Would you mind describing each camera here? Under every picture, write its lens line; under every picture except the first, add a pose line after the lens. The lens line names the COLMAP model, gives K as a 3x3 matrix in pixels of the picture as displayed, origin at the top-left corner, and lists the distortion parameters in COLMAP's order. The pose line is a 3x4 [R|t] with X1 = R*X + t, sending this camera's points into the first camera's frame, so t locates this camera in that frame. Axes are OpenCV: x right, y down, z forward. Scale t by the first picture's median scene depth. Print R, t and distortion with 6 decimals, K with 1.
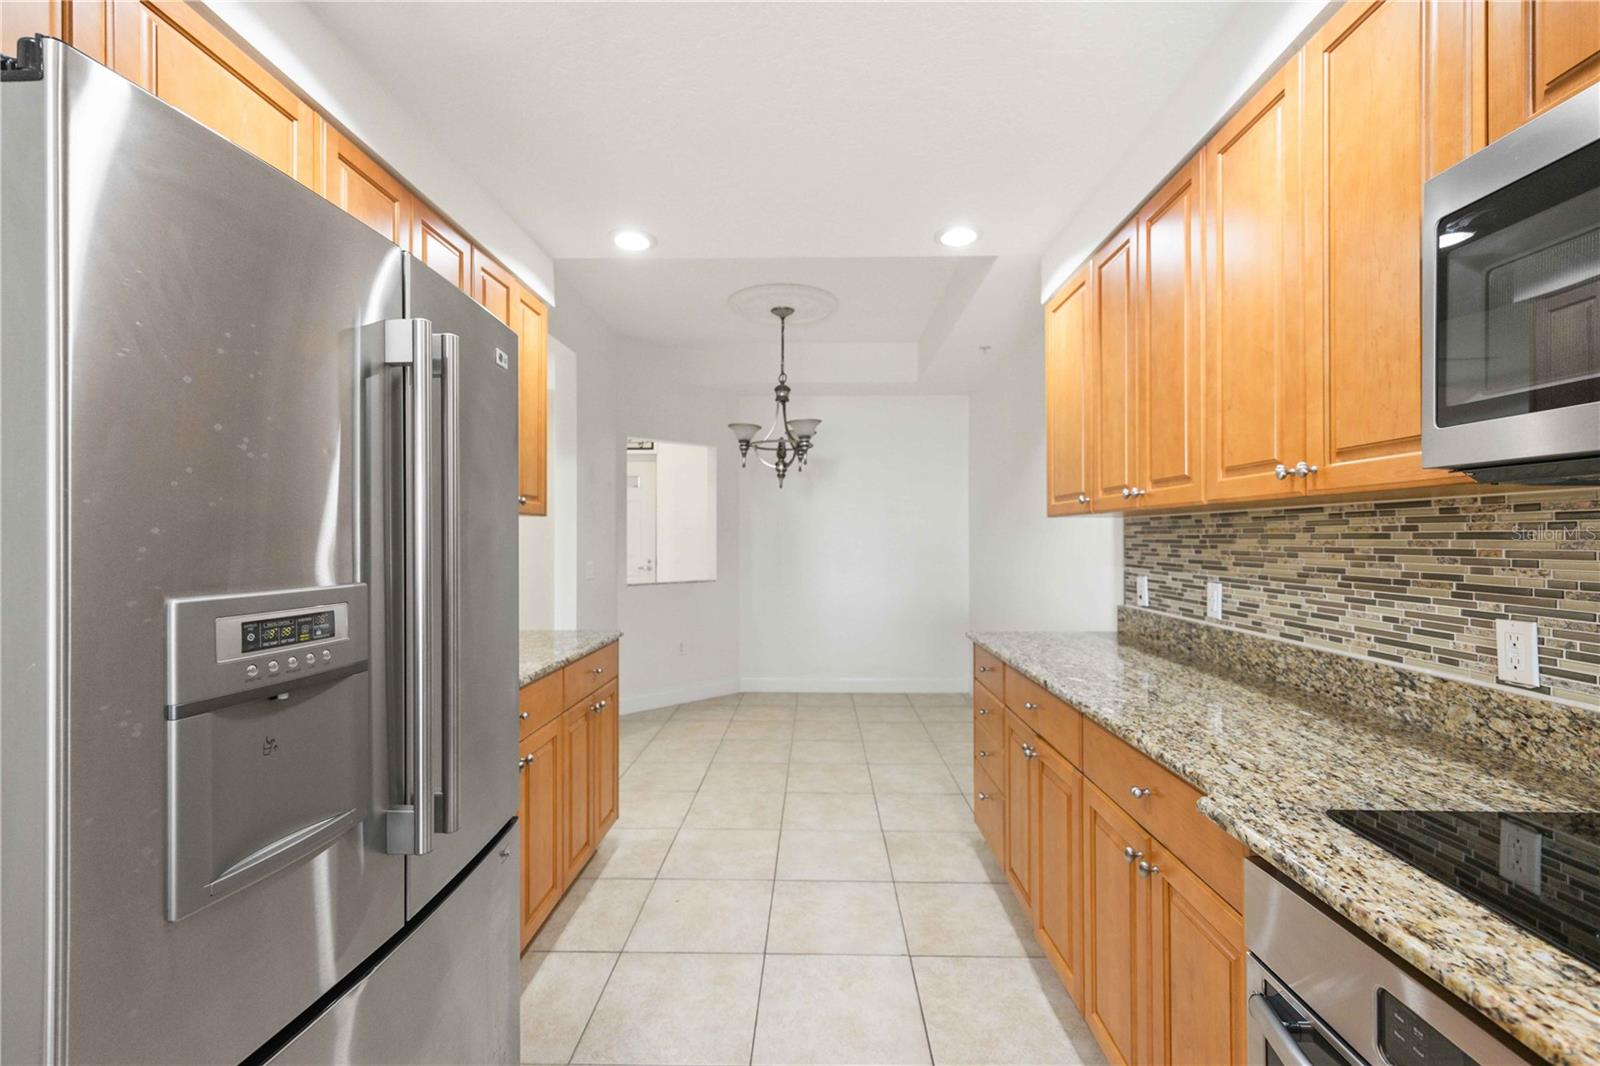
lens RADIAL K [[684.7, 0, 797.2], [0, 684.7, 535.5], [0, 0, 1]] dist [0.003878, 0.000905]
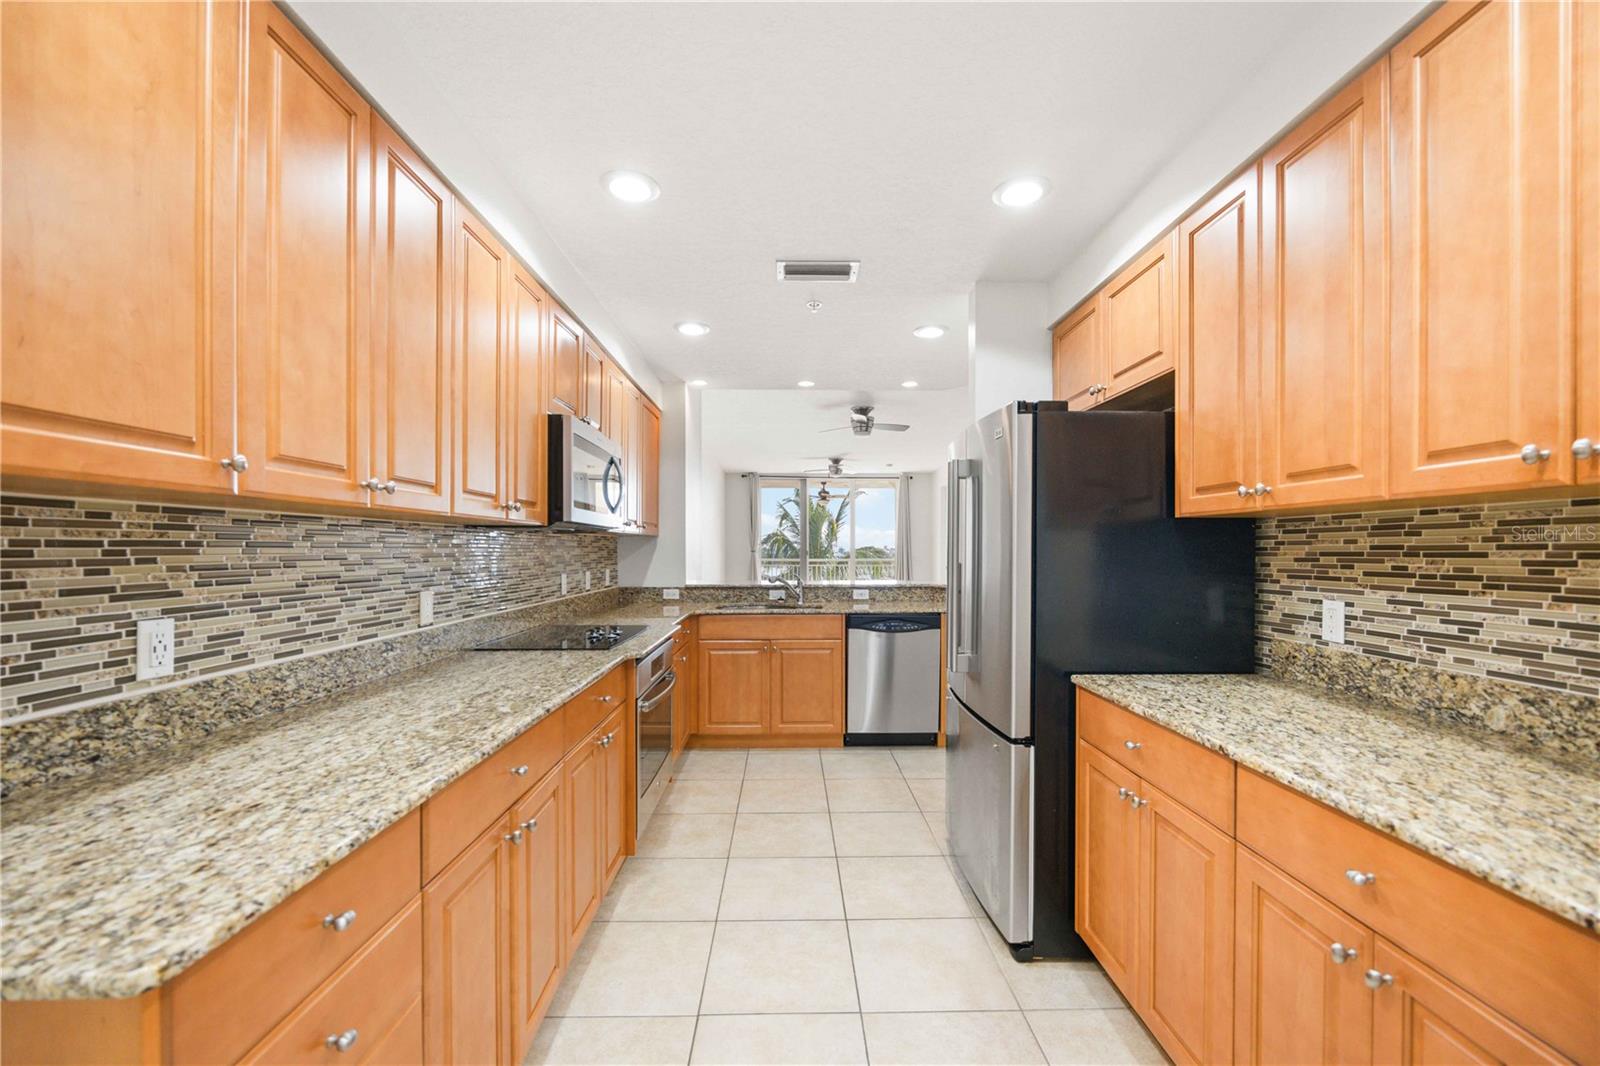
lens RADIAL K [[642.5, 0, 801.9], [0, 642.5, 553.2], [0, 0, 1]] dist [-0.002926, 0.001129]
pose [[-0.998483, 0.000028, -0.055054, 0.074361], [-0.000220, 0.999990, 0.004491, 0.007955], [0.055053, 0.004496, -0.998473, 1.789934]]
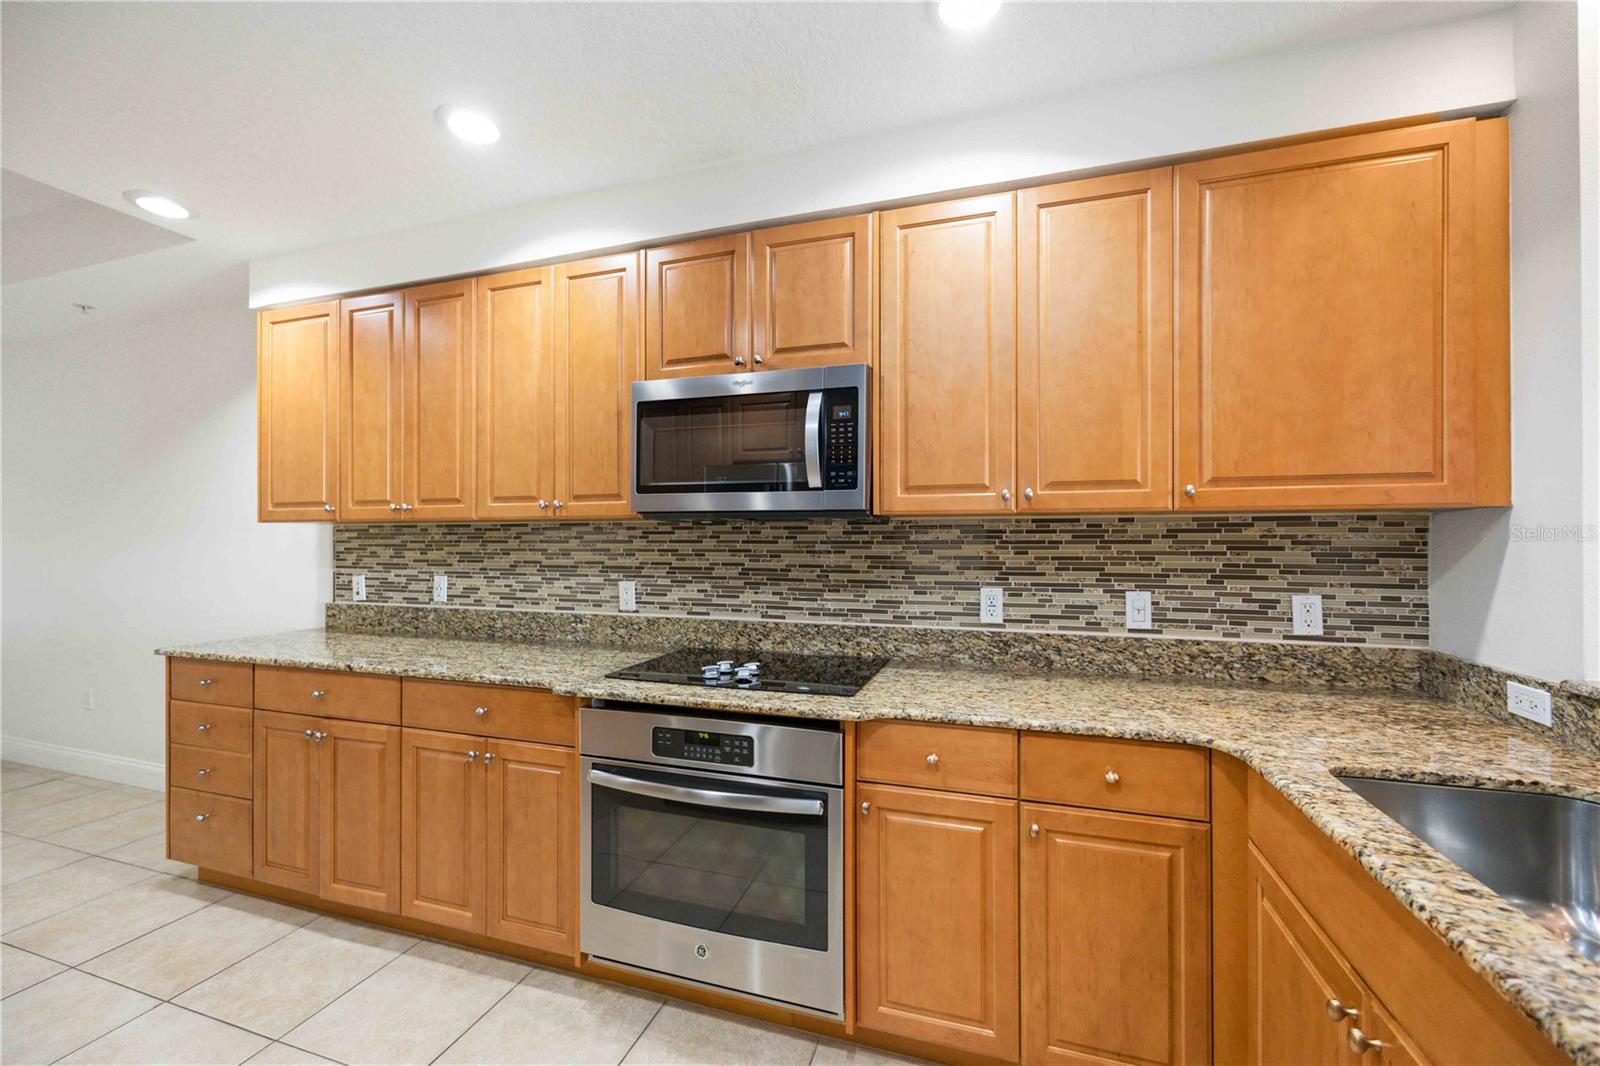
lens RADIAL K [[642.5, 0, 803.3], [0, 642.5, 536.4], [0, 0, 1]] dist [-0.002926, 0.001129]
pose [[0.288116, 0.007123, 0.957569, -0.451665], [-0.002118, 0.999975, -0.006801, -0.001761], [-0.957593, -0.000069, 0.288123, -0.062764]]
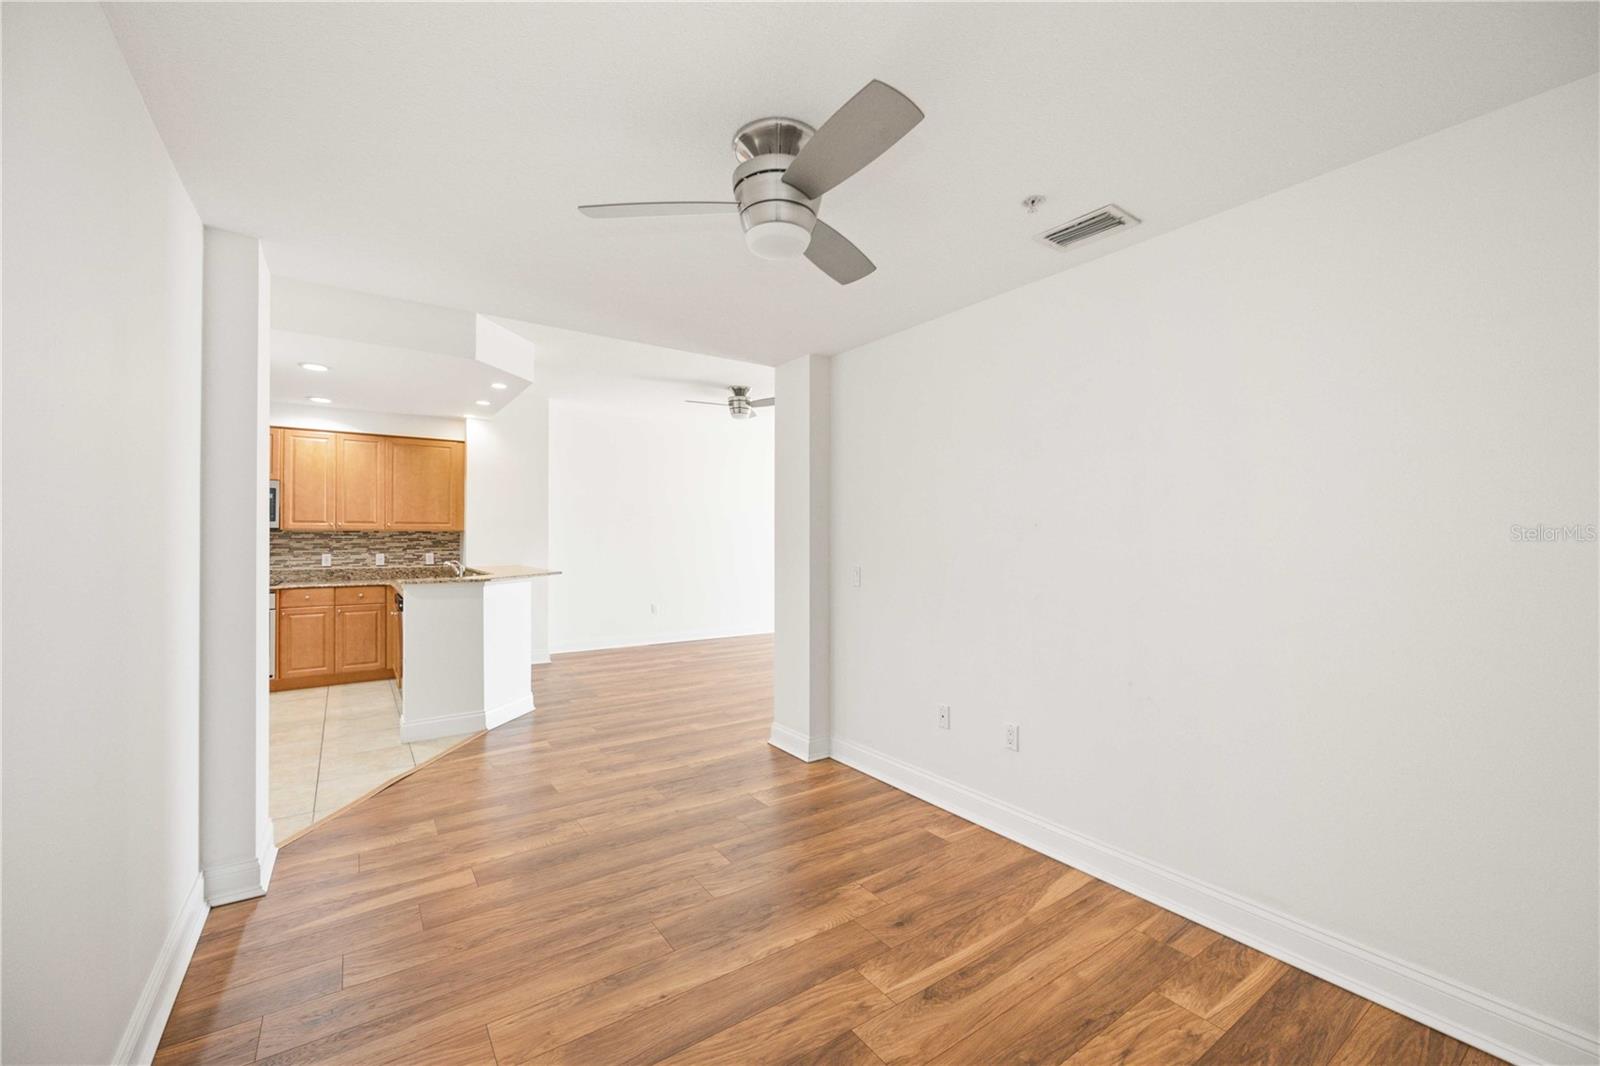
lens RADIAL K [[642.5, 0, 801.0], [0, 642.5, 536.5], [0, 0, 1]] dist [-0.002926, 0.001129]
pose [[-0.588944, 0.006813, 0.808145, -3.214895], [0.000283, 0.999966, -0.008225, 0.015883], [-0.808174, -0.004615, -0.588926, -0.081335]]
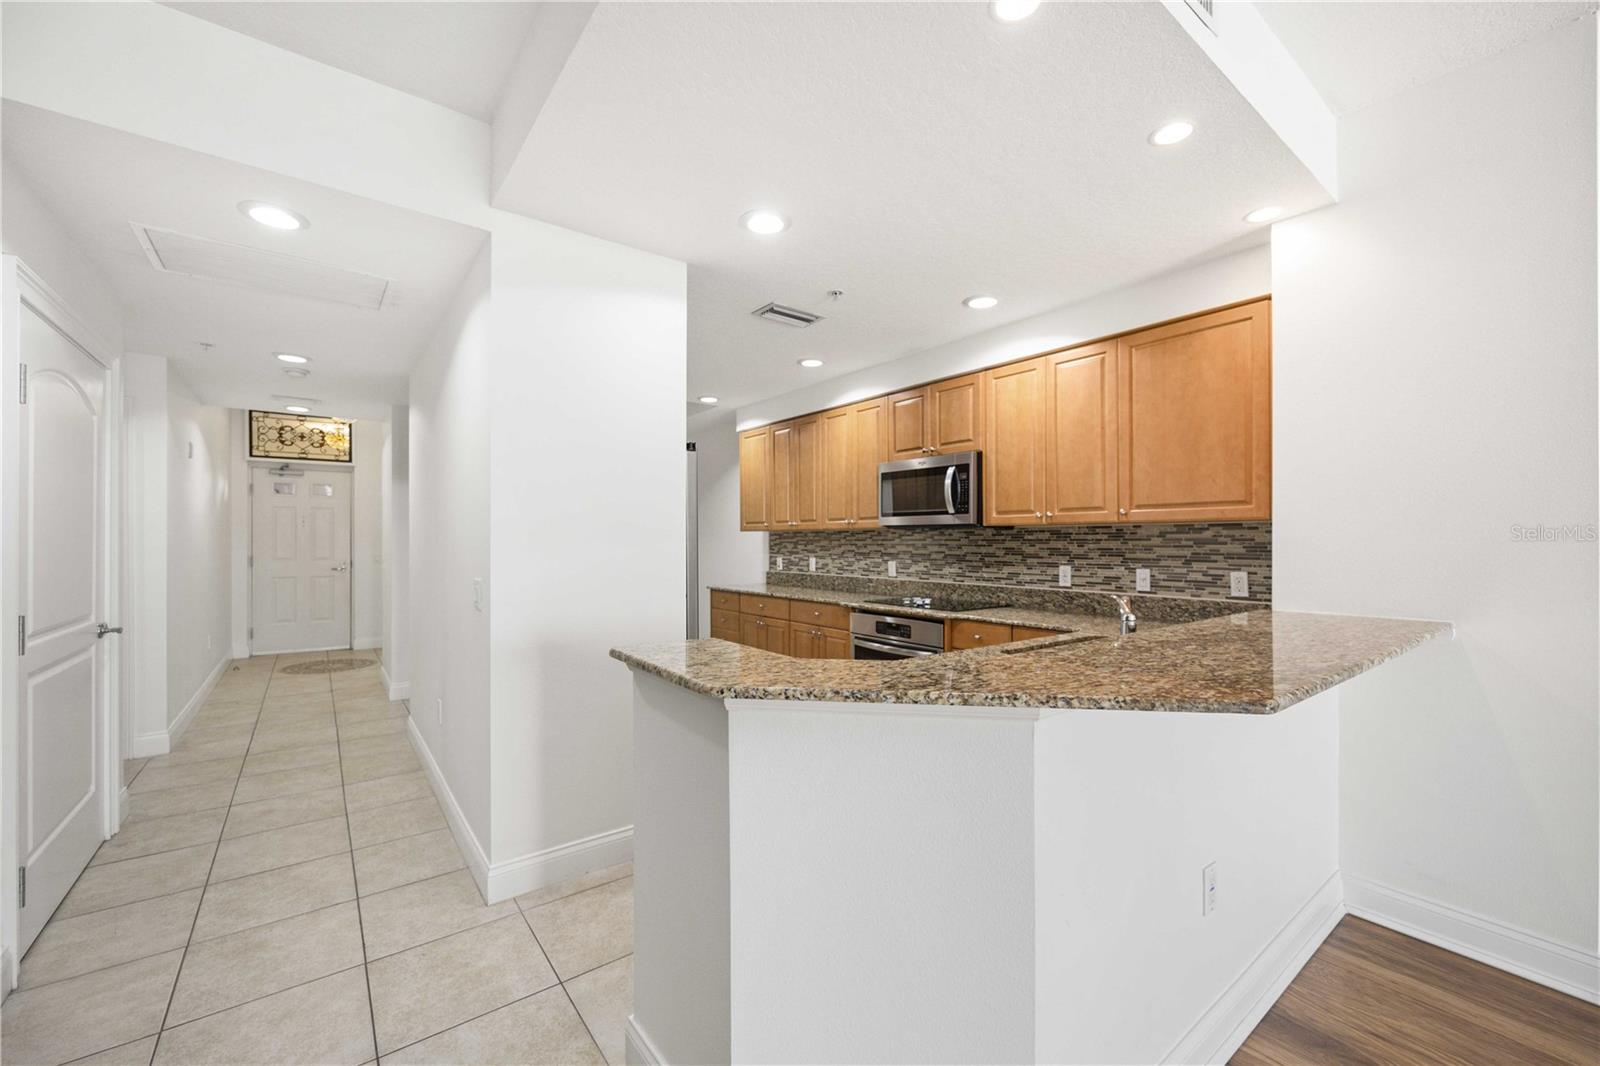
lens RADIAL K [[642.5, 0, 797.3], [0, 642.5, 538.4], [0, 0, 1]] dist [-0.002926, 0.001129]
pose [[0.784278, 0.003023, 0.620402, -1.097711], [-0.001358, 0.999994, -0.003156, 0.002445], [-0.620408, 0.001632, 0.784278, -1.023471]]
